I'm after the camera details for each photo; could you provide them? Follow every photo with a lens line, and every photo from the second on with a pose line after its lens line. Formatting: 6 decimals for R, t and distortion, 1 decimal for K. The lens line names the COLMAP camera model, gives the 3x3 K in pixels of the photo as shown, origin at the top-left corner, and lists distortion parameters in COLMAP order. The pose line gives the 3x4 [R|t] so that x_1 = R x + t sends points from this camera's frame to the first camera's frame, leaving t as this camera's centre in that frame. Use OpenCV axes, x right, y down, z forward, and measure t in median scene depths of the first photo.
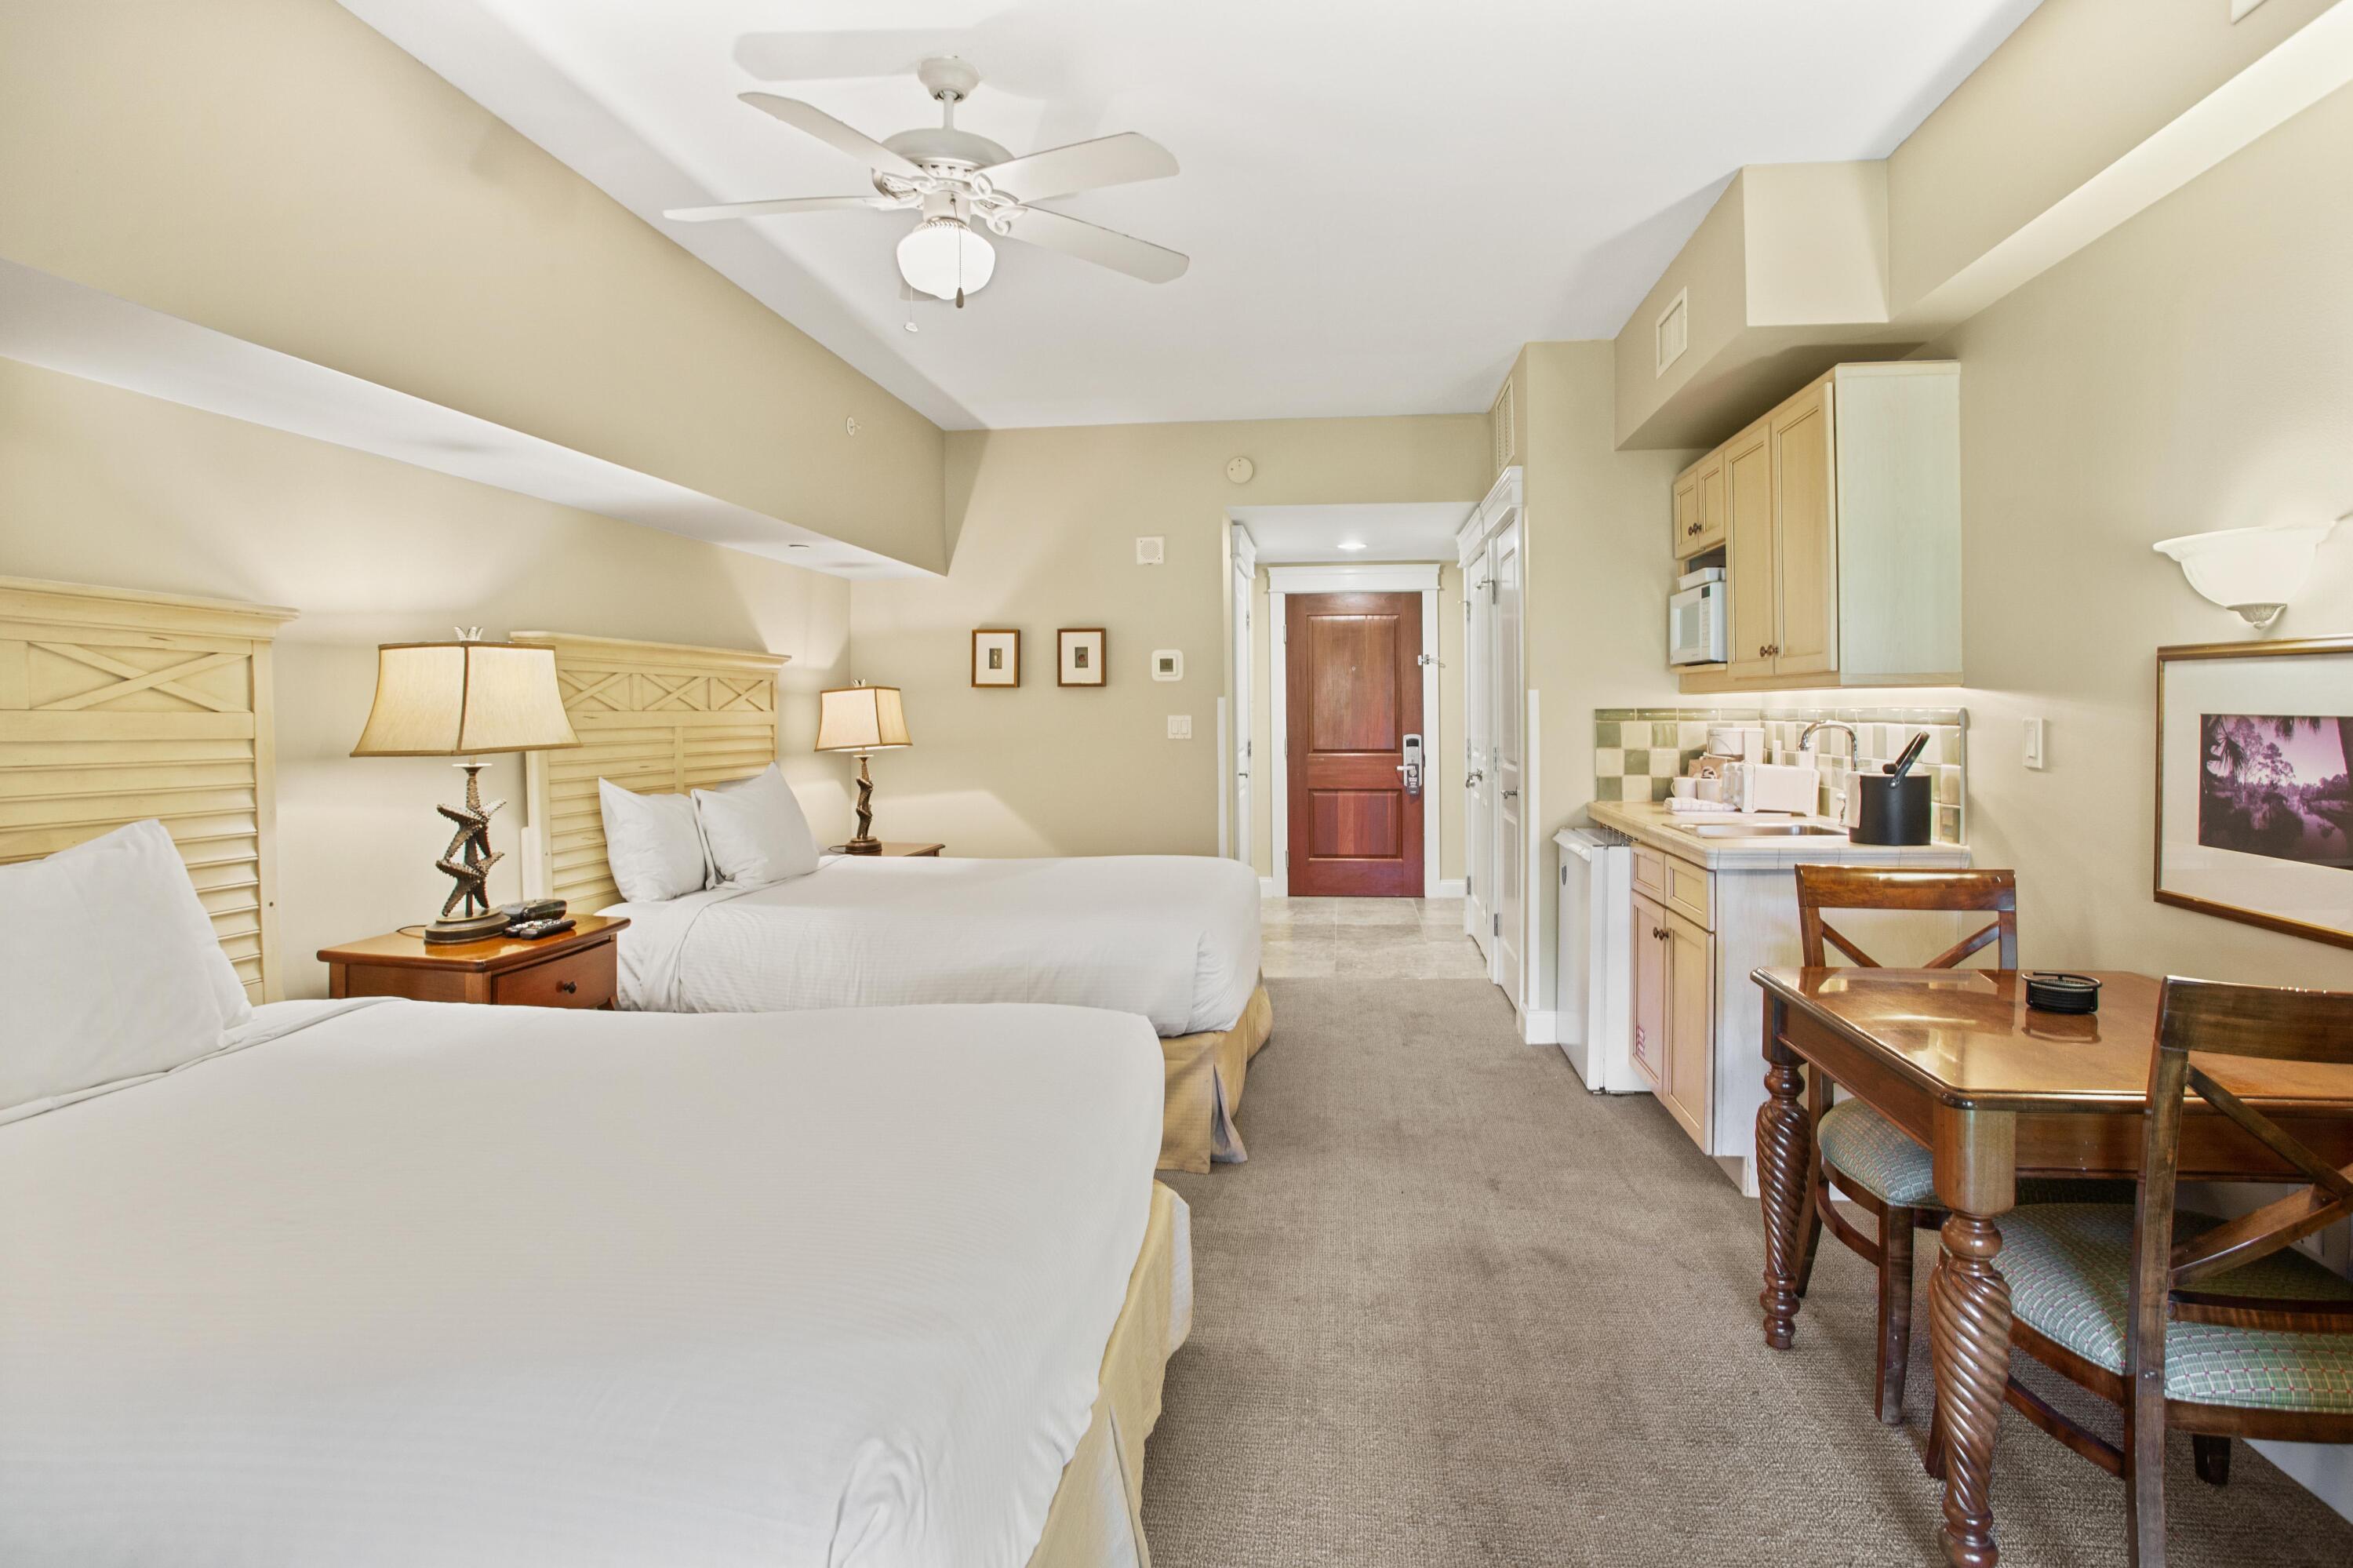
lens RADIAL K [[1226.0, 0, 1176.7], [0, 1226.0, 735.2], [0, 0, 1]] dist [-0.055563, 0.020358]
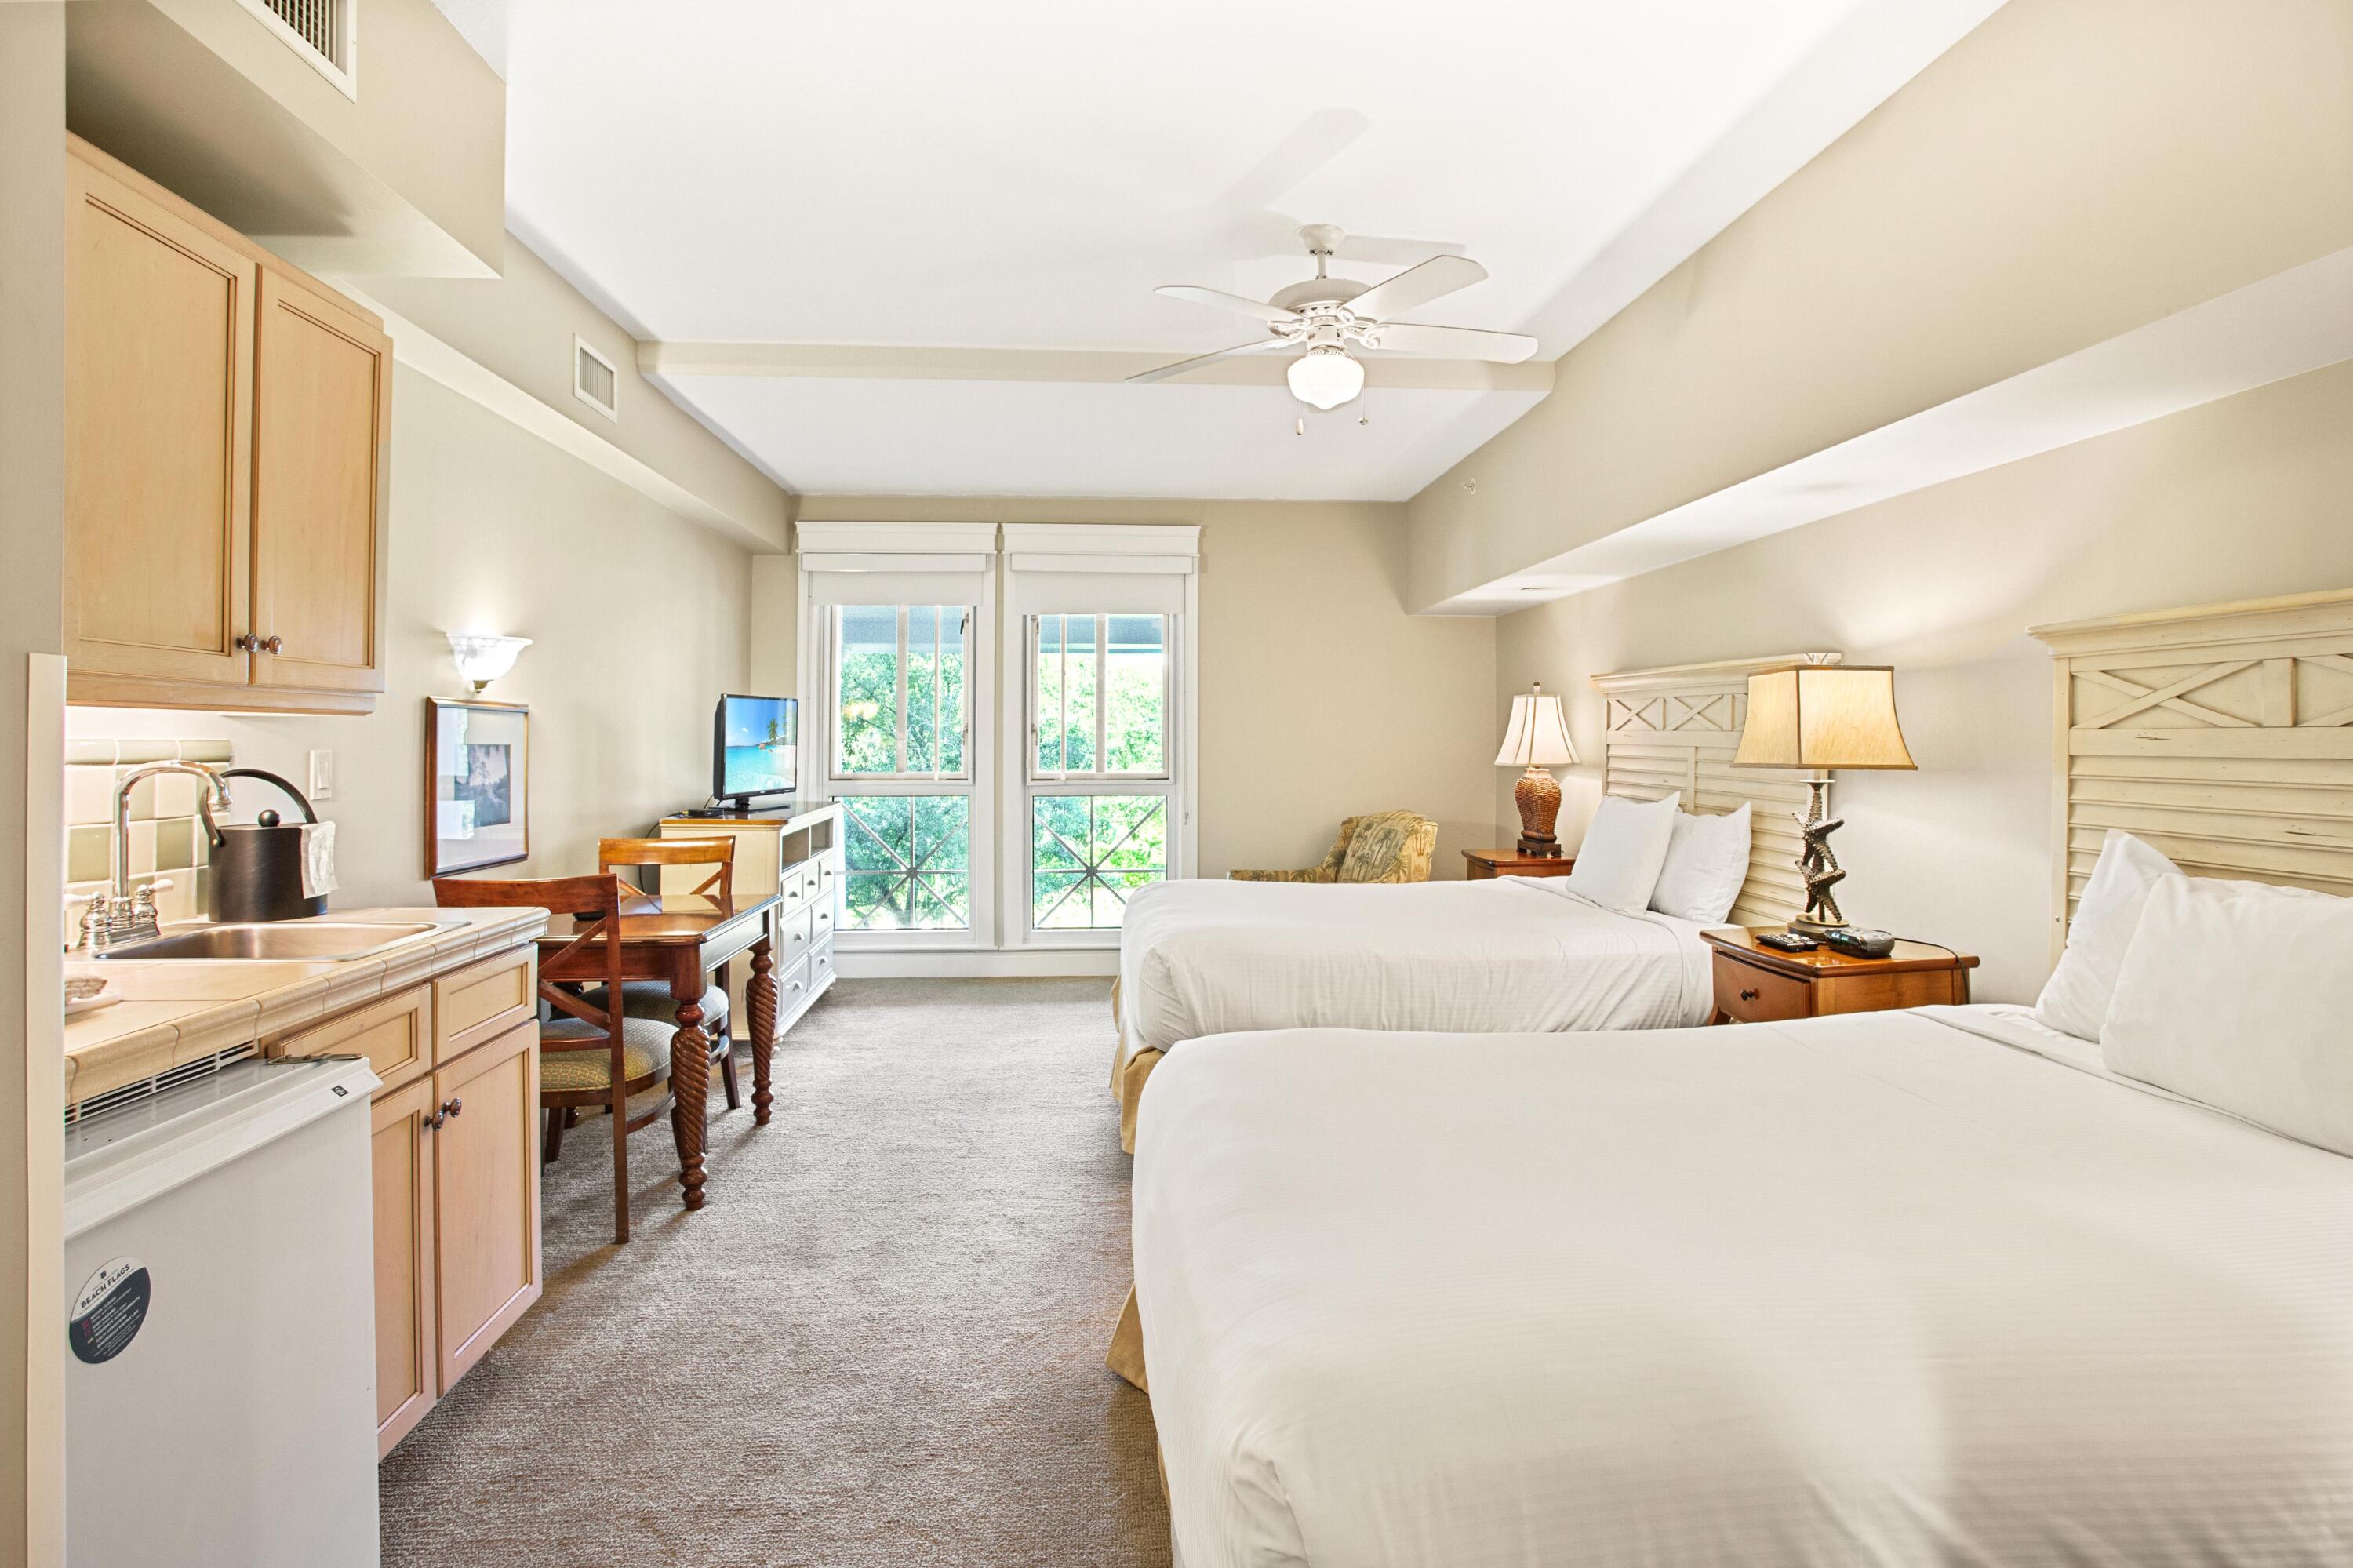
lens RADIAL K [[1226.0, 0, 1176.7], [0, 1226.0, 735.2], [0, 0, 1]] dist [-0.055563, 0.020358]
pose [[-0.981116, 0.008281, -0.193245, 0.201628], [0.004538, 0.999794, 0.019802, -0.045001], [0.193369, 0.018551, -0.980951, 2.176786]]
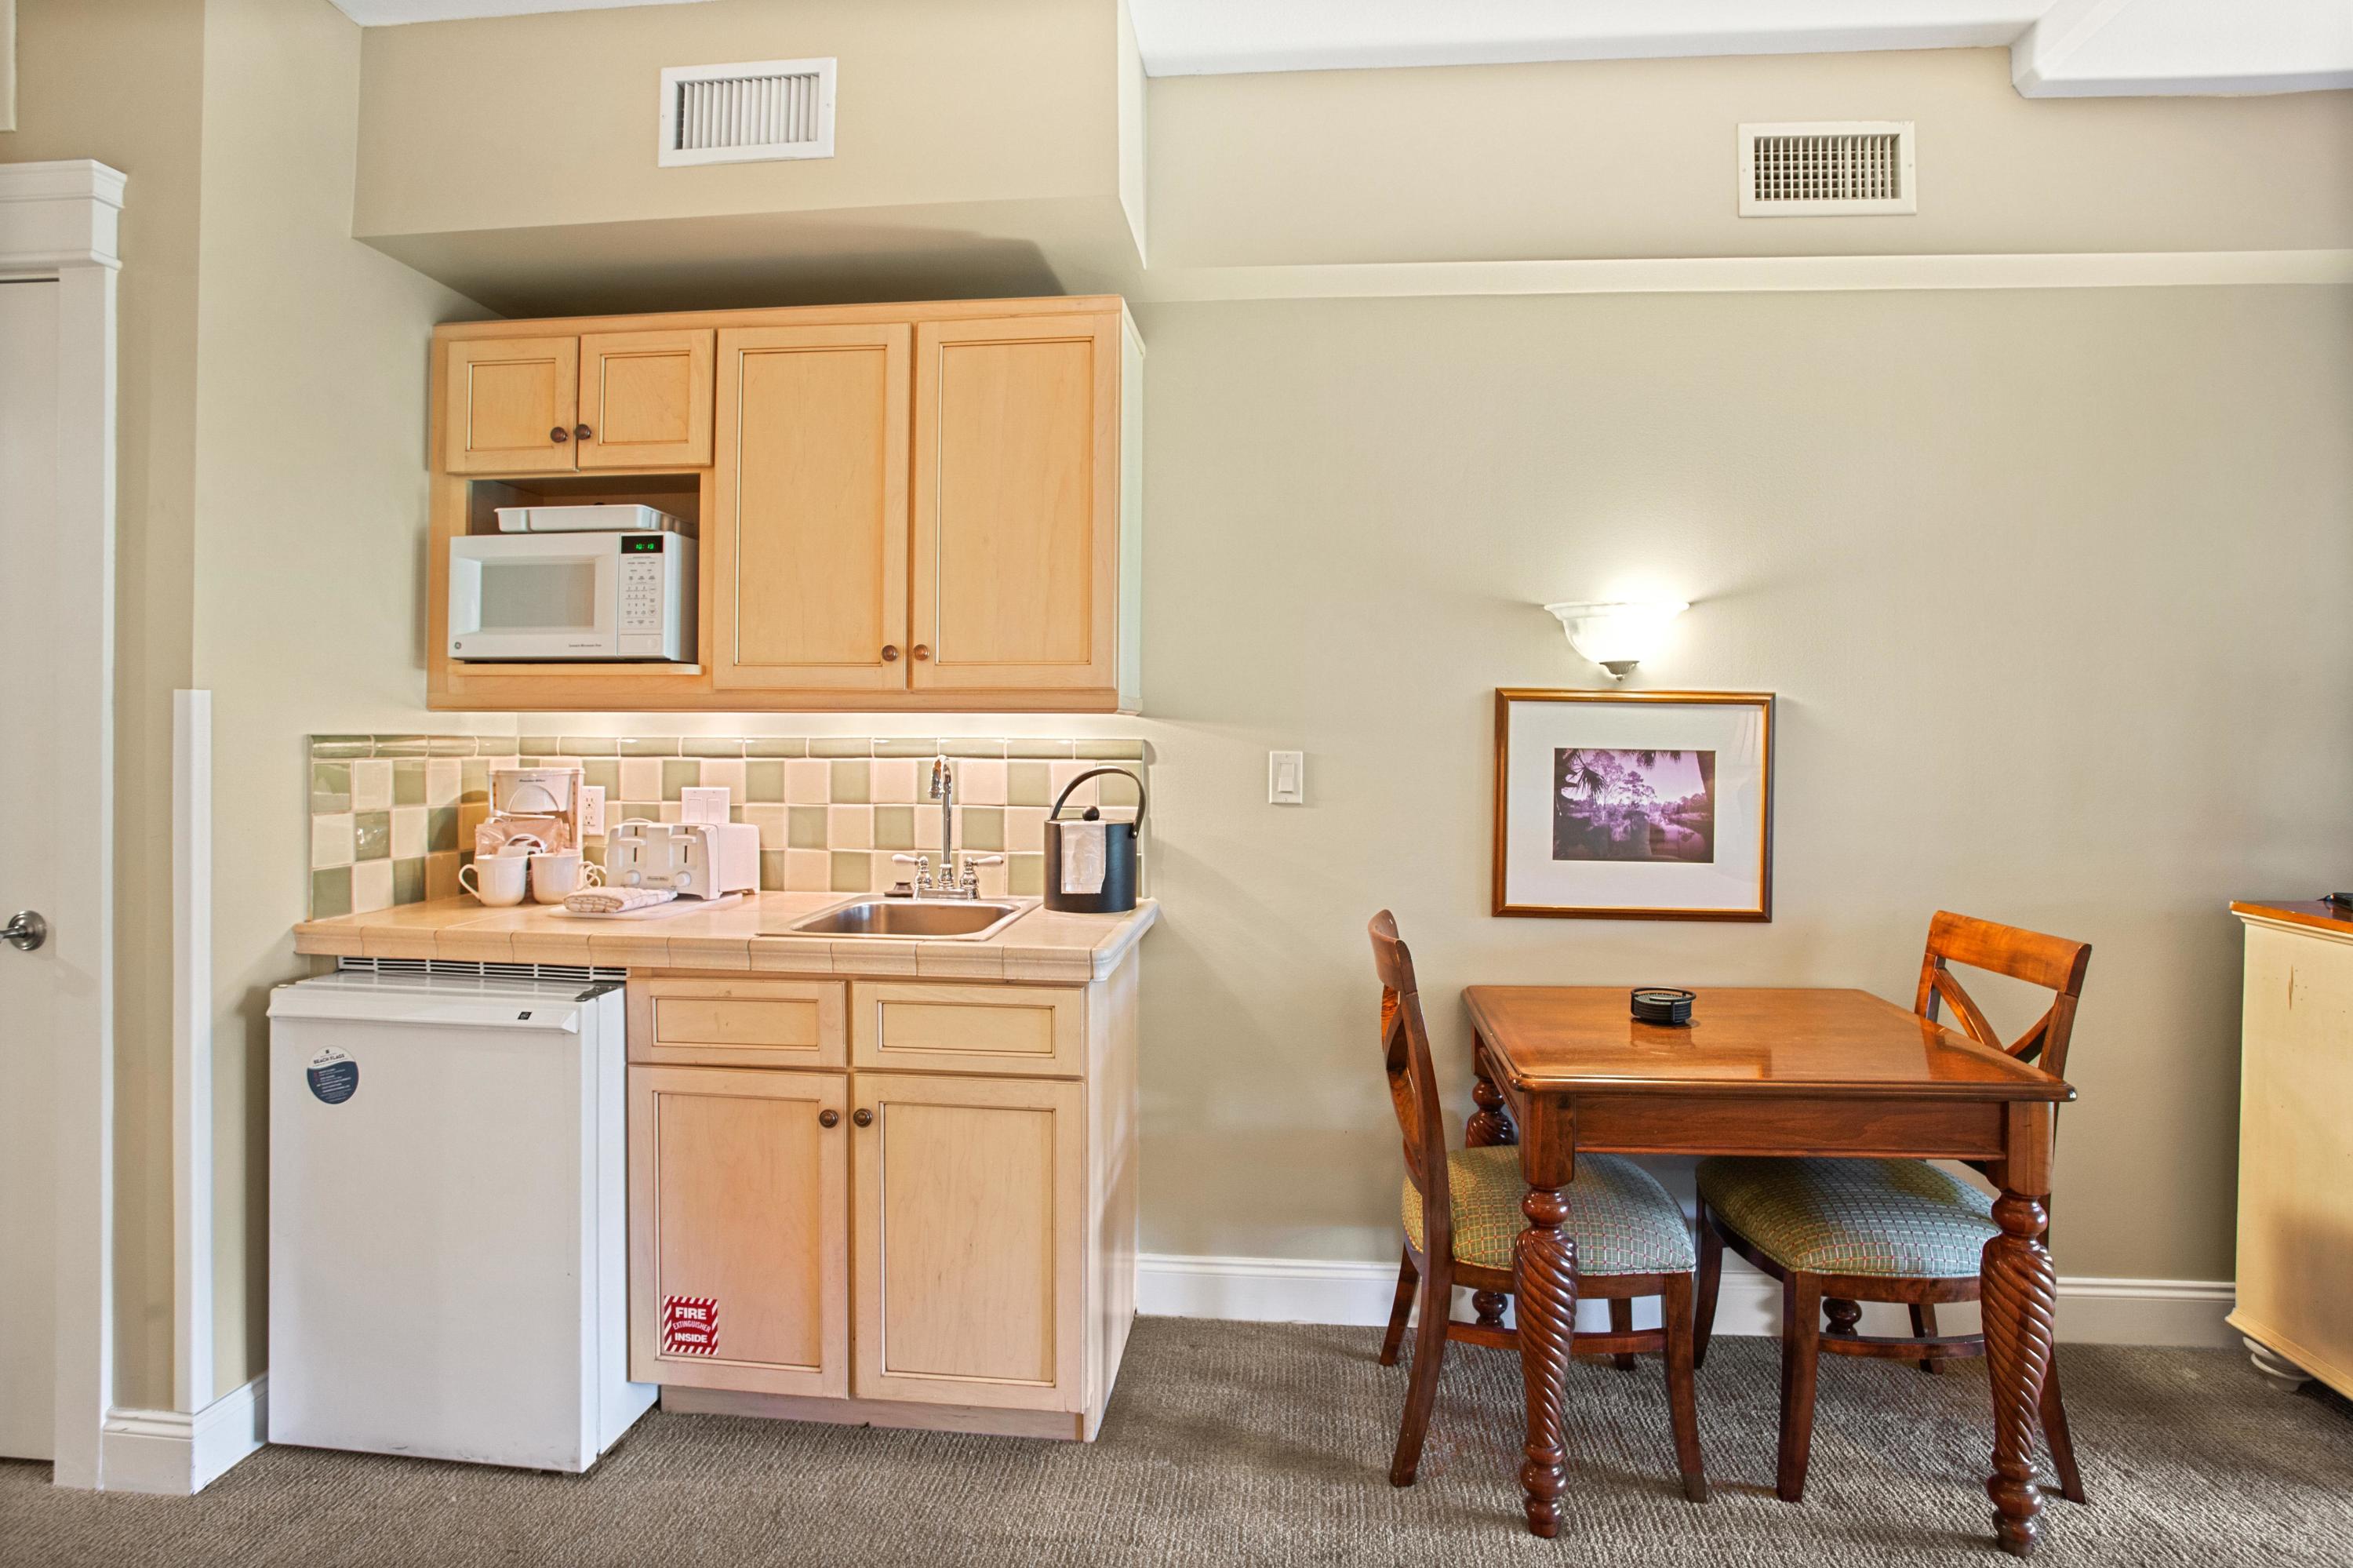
lens RADIAL K [[1226.0, 0, 1176.7], [0, 1226.0, 735.2], [0, 0, 1]] dist [-0.055563, 0.020358]
pose [[-0.027793, 0.007227, 0.999588, -0.265822], [0.014608, 0.999870, -0.006823, -0.022395], [-0.999507, 0.014412, -0.027895, 1.133602]]
